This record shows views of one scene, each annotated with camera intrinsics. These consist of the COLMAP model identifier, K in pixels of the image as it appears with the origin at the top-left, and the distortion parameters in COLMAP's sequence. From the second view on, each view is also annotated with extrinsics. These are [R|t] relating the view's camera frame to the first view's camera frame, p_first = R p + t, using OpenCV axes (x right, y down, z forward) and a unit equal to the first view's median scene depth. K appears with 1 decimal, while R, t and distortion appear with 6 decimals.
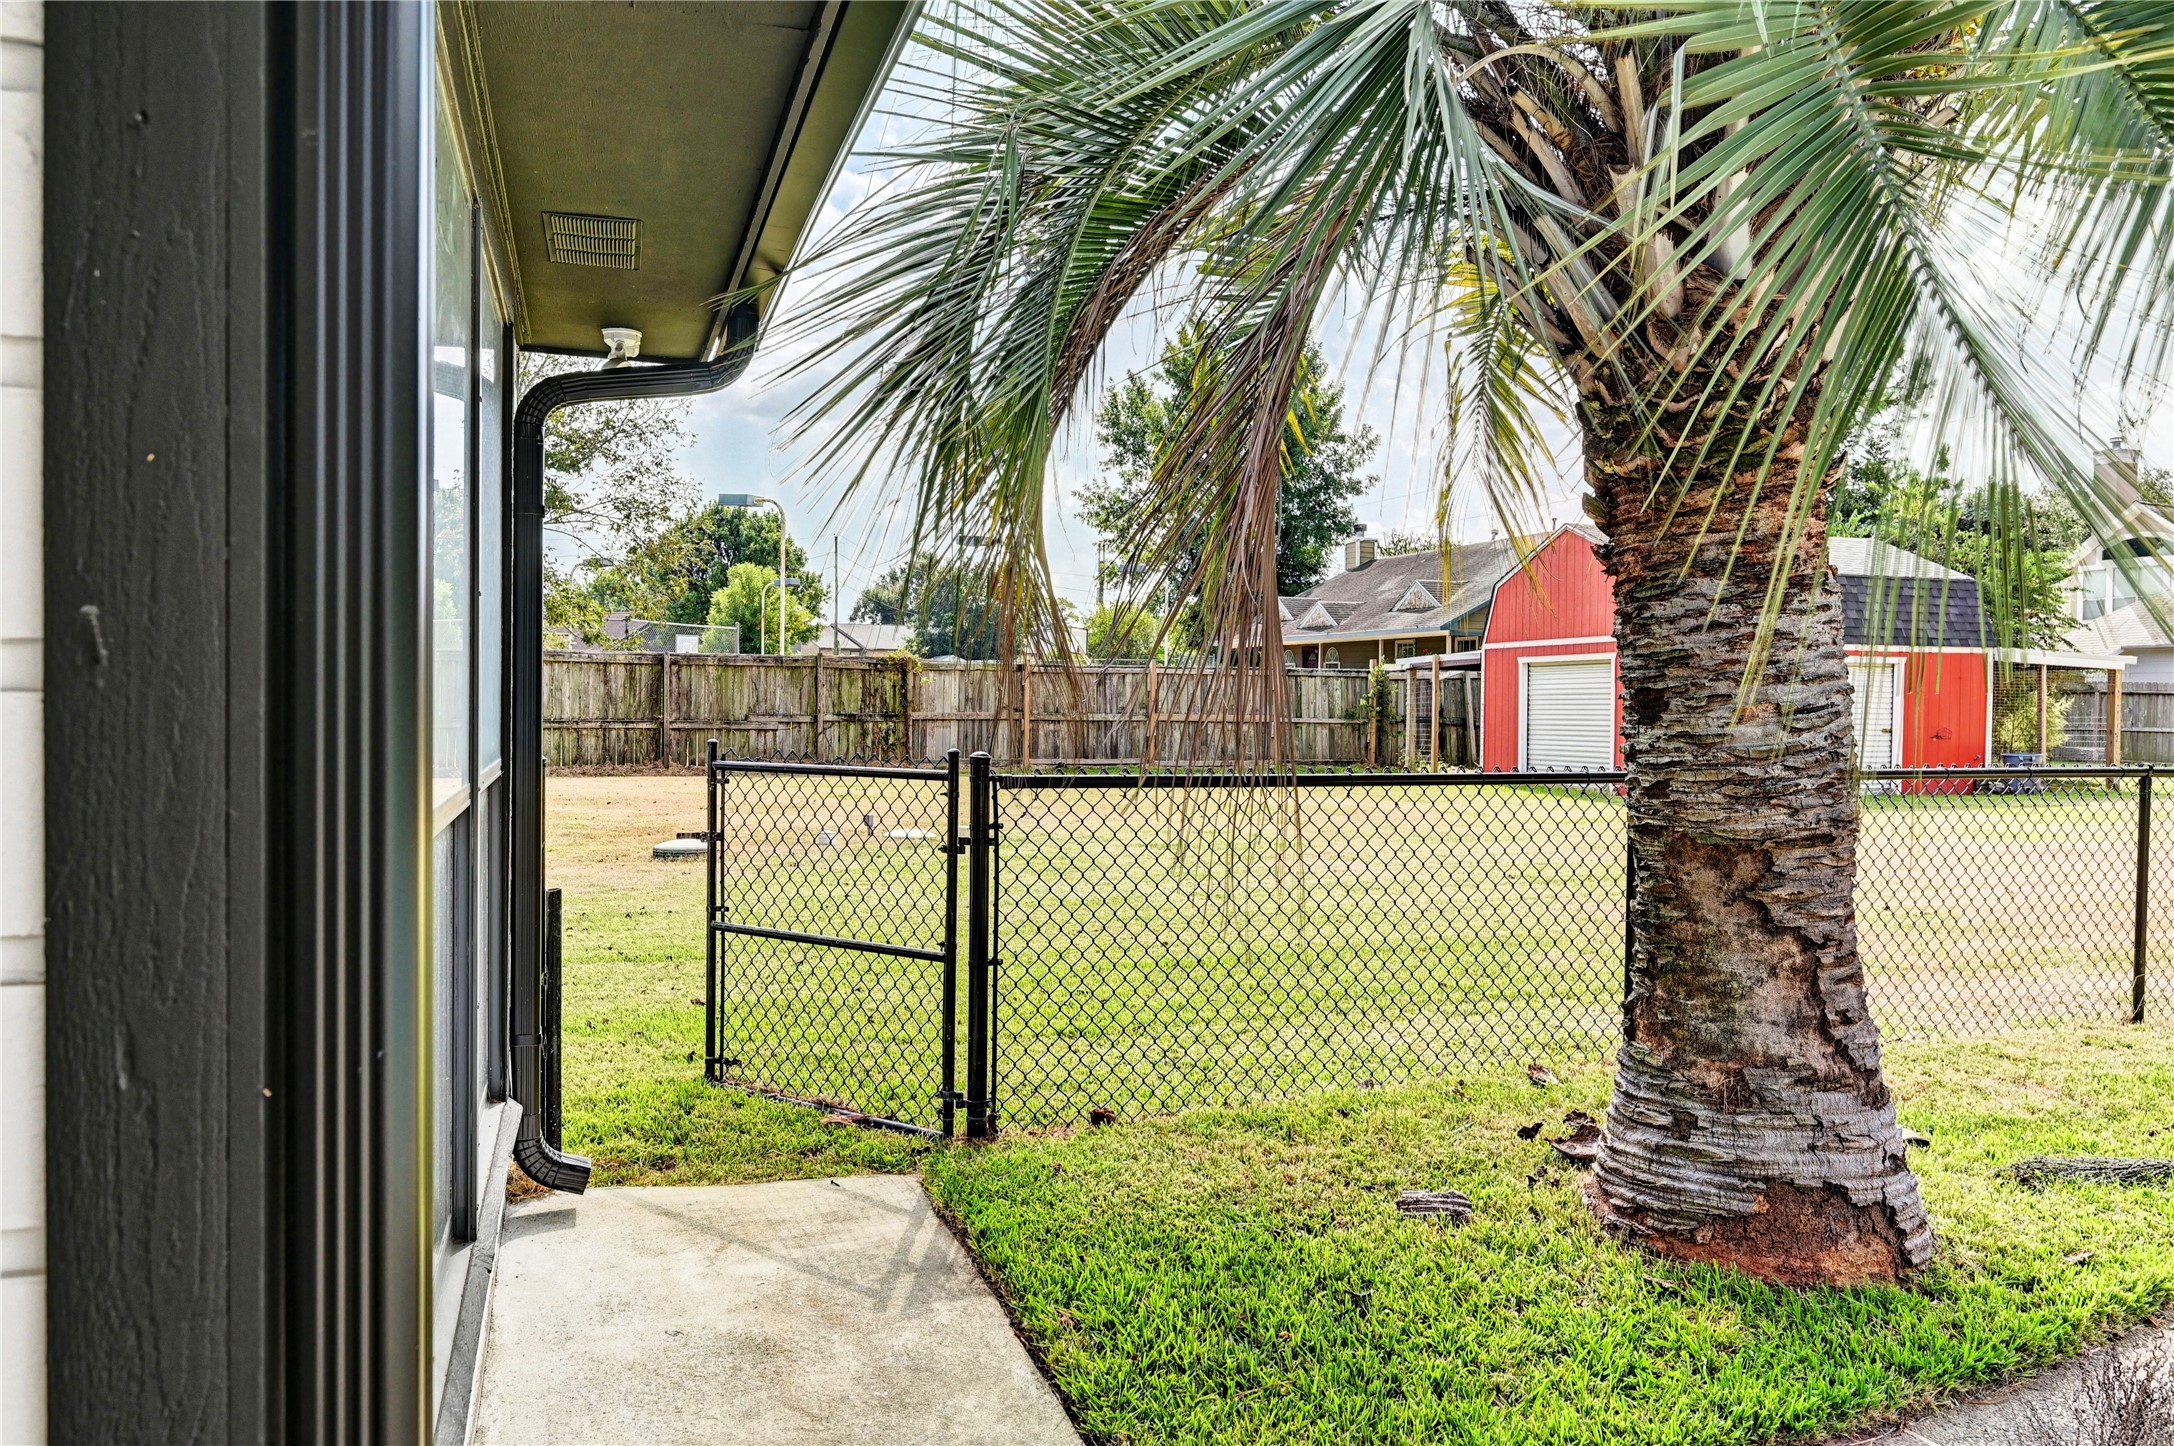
lens RADIAL K [[1462.8, 0, 1085.6], [0, 1462.8, 720.8], [0, 0, 1]] dist [-0.000916, -0.000424]
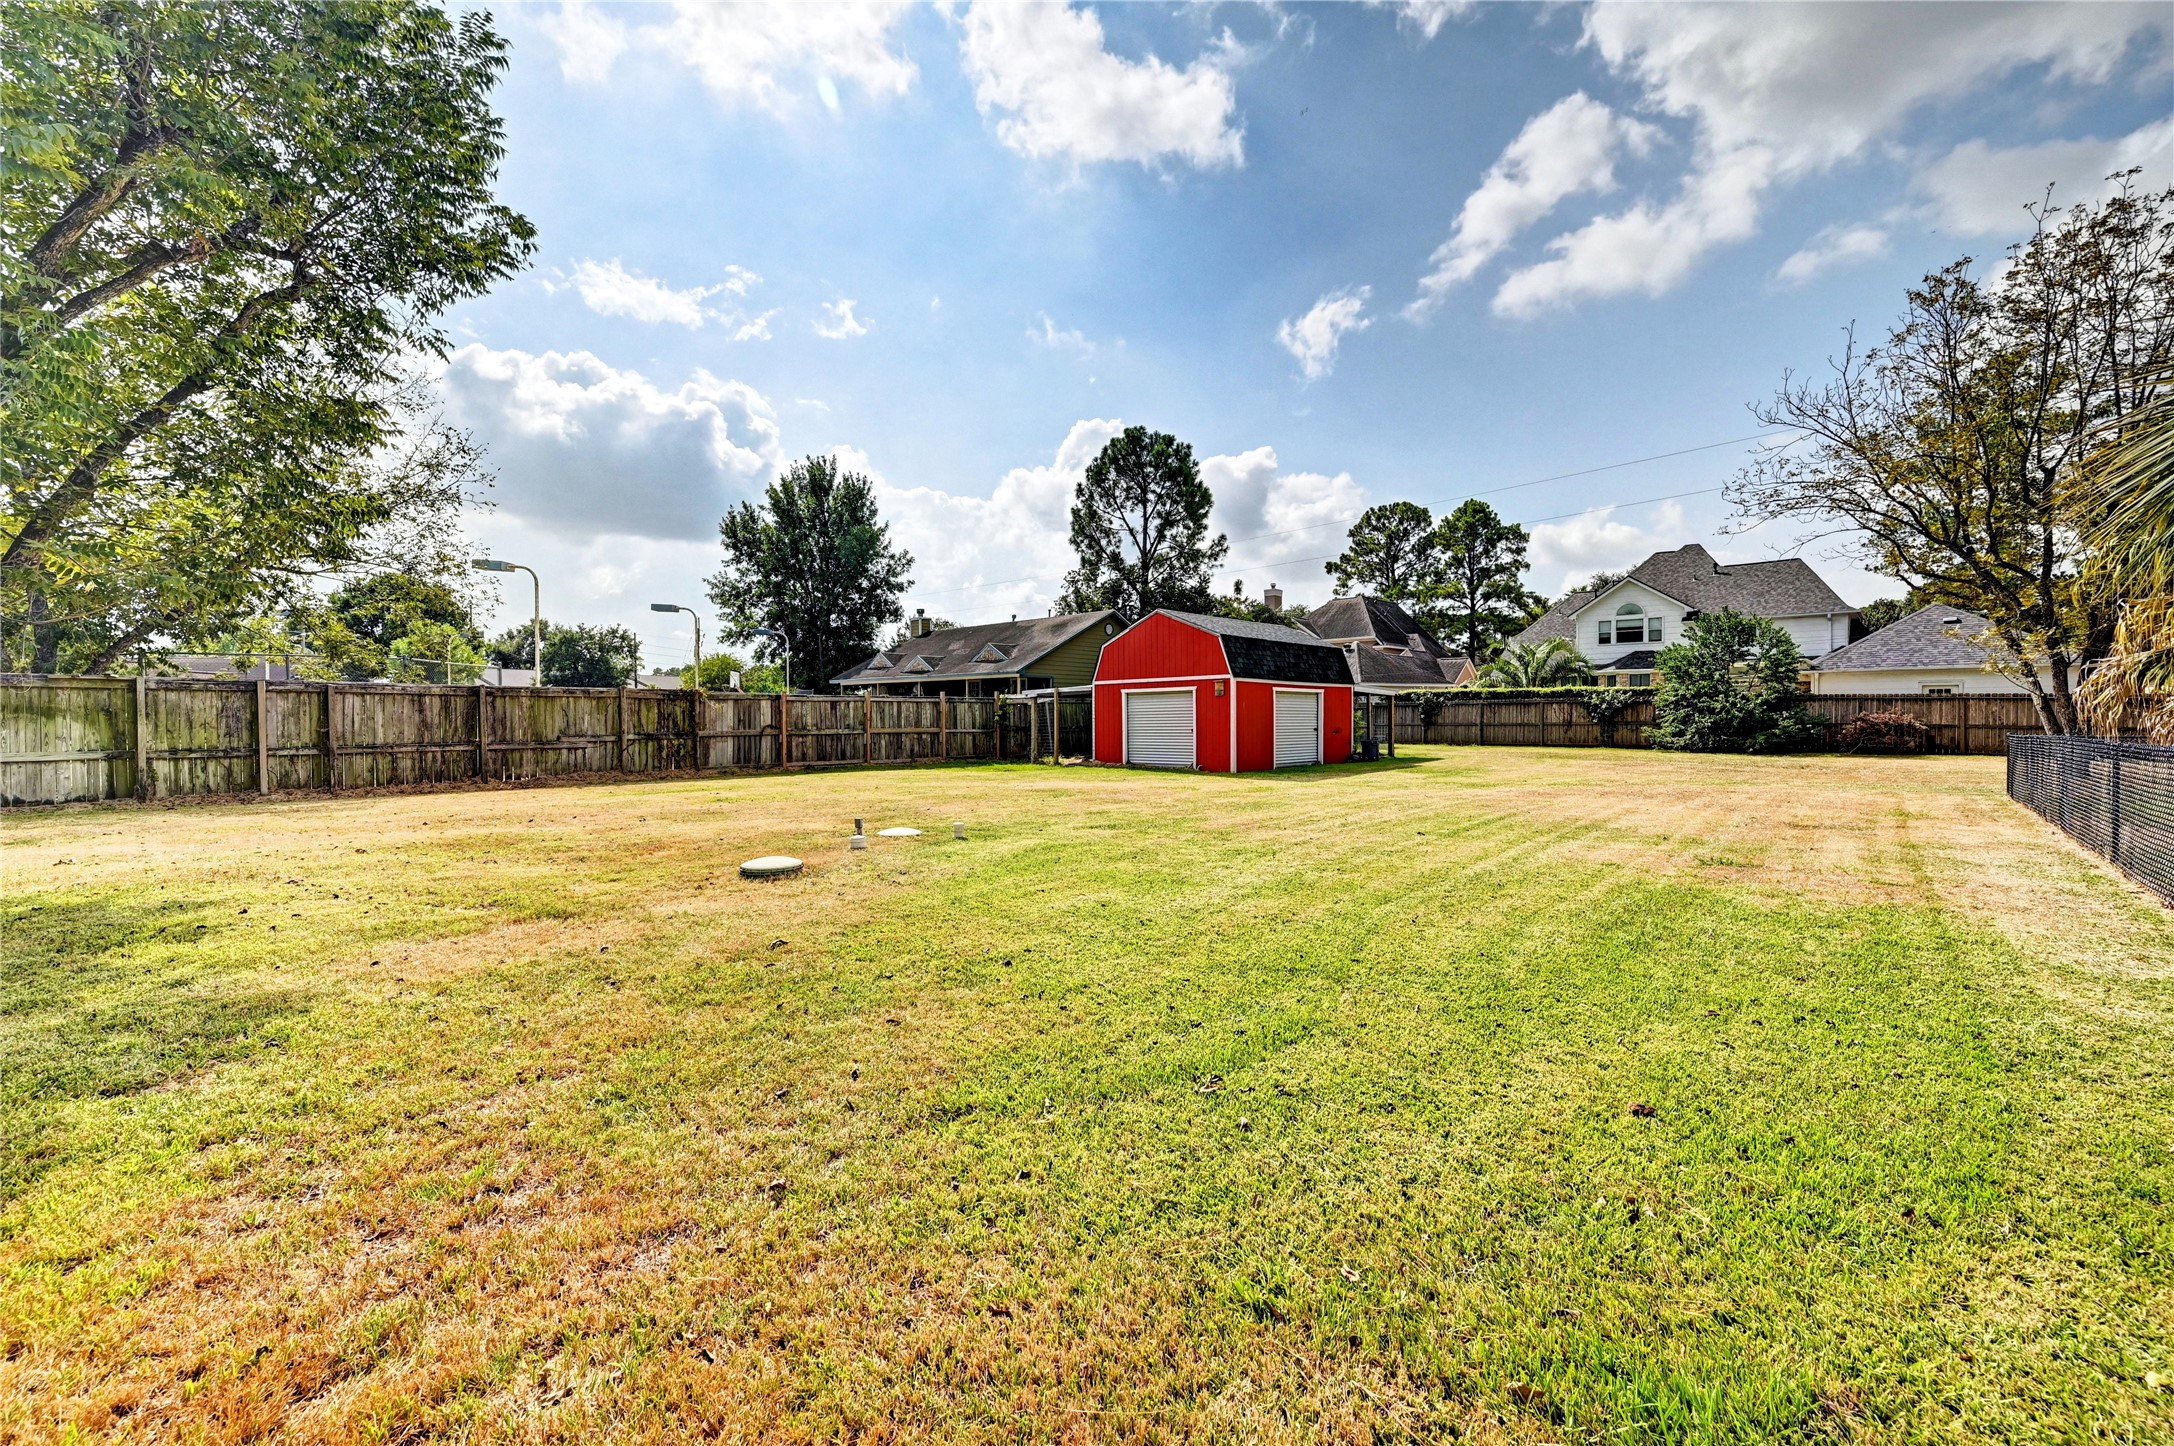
lens RADIAL K [[847.6, 0, 1088.6], [0, 847.6, 720.6], [0, 0, 1]] dist [0.000649, -0.000004]
pose [[0.885113, -0.016931, 0.465068, -0.158460], [0.021415, 0.999761, -0.004359, -0.004404], [-0.464883, 0.013818, 0.885264, 0.151047]]
